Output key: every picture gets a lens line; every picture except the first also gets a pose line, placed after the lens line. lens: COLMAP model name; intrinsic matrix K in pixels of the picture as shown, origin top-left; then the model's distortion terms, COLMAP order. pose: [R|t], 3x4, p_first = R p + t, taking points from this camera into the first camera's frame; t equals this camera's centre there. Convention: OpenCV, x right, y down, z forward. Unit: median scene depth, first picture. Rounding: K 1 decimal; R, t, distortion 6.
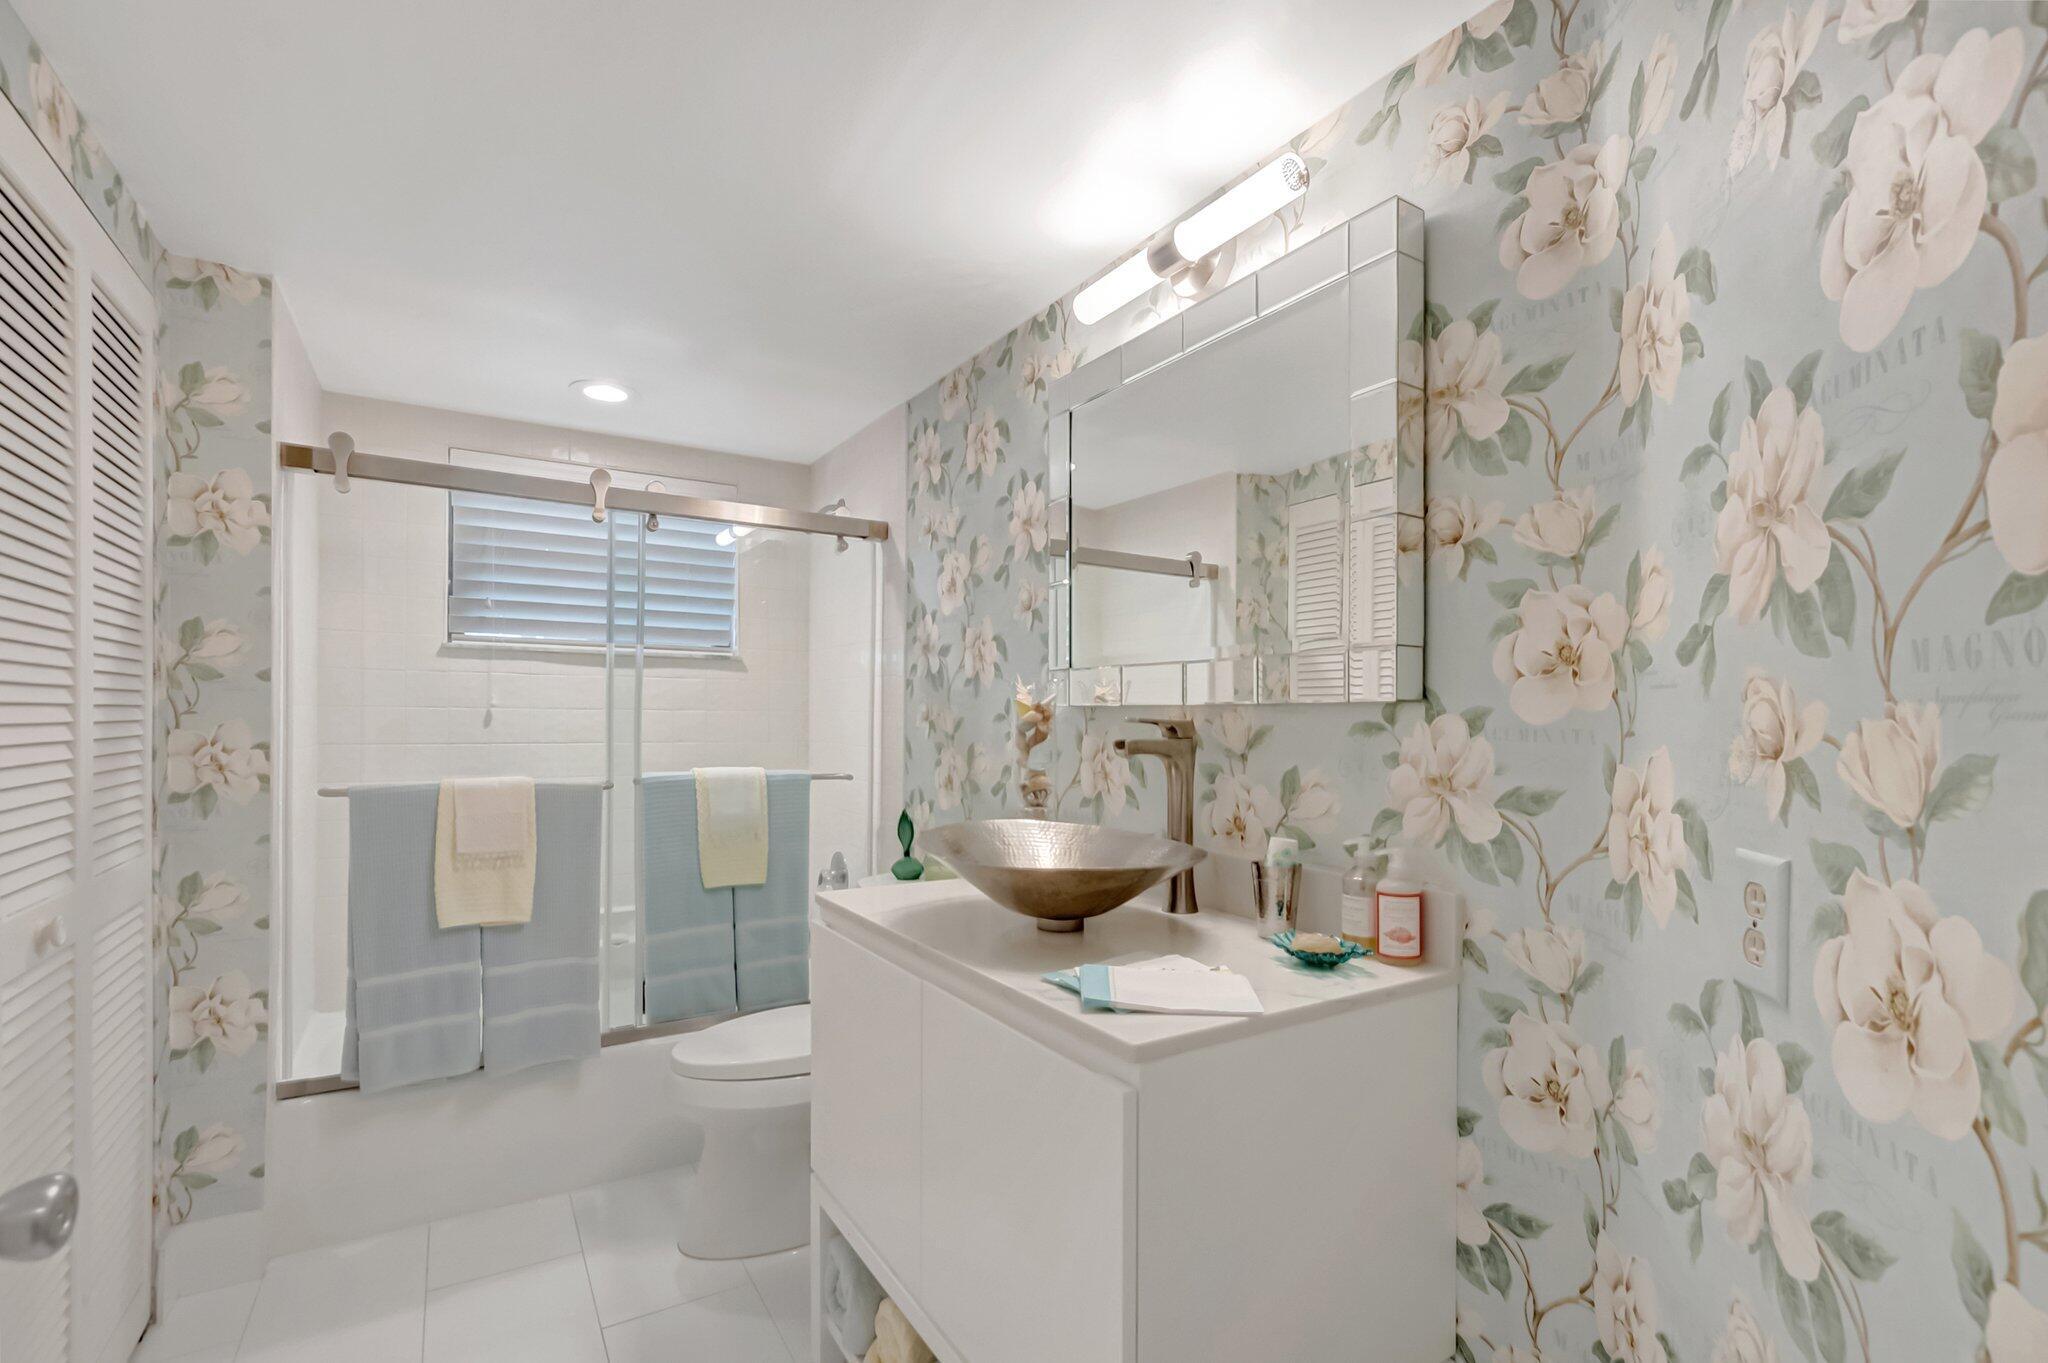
lens RADIAL K [[916.4, 0, 1024.0], [0, 916.4, 681.5], [0, 0, 1]] dist [0.000772, 0.001125]
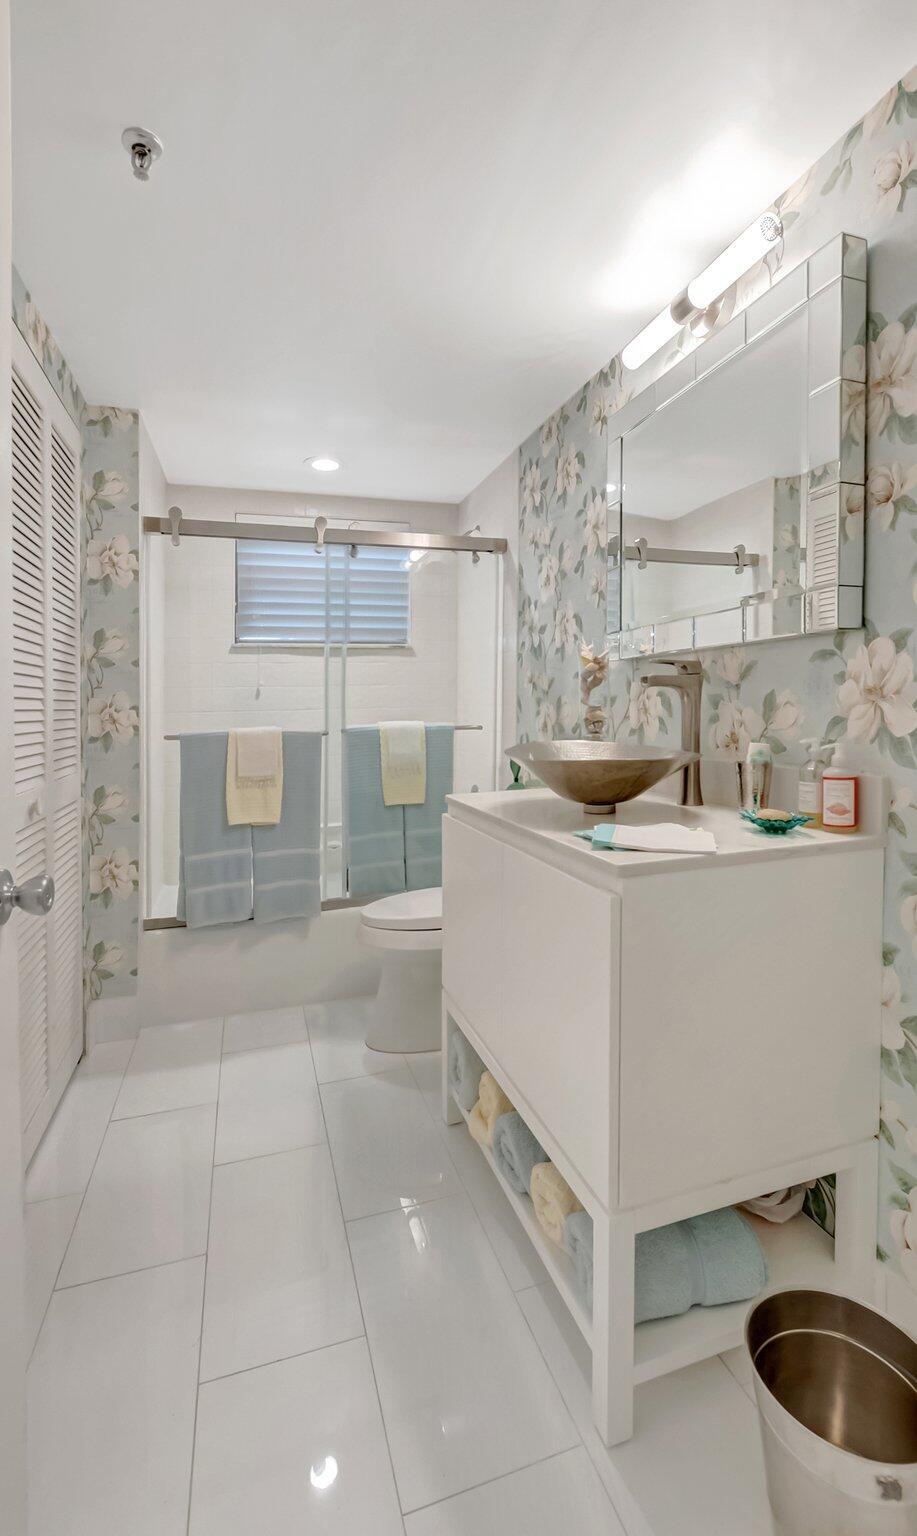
lens RADIAL K [[820.2, 0, 458.5], [0, 820.2, 768.0], [0, 0, 1]] dist [-0.002152, 0.007132]
pose [[0.945949, 0.023098, -0.323490, 0.209792], [-0.011255, 0.999198, 0.038434, 0.136666], [0.324119, -0.032716, 0.945451, -0.216076]]
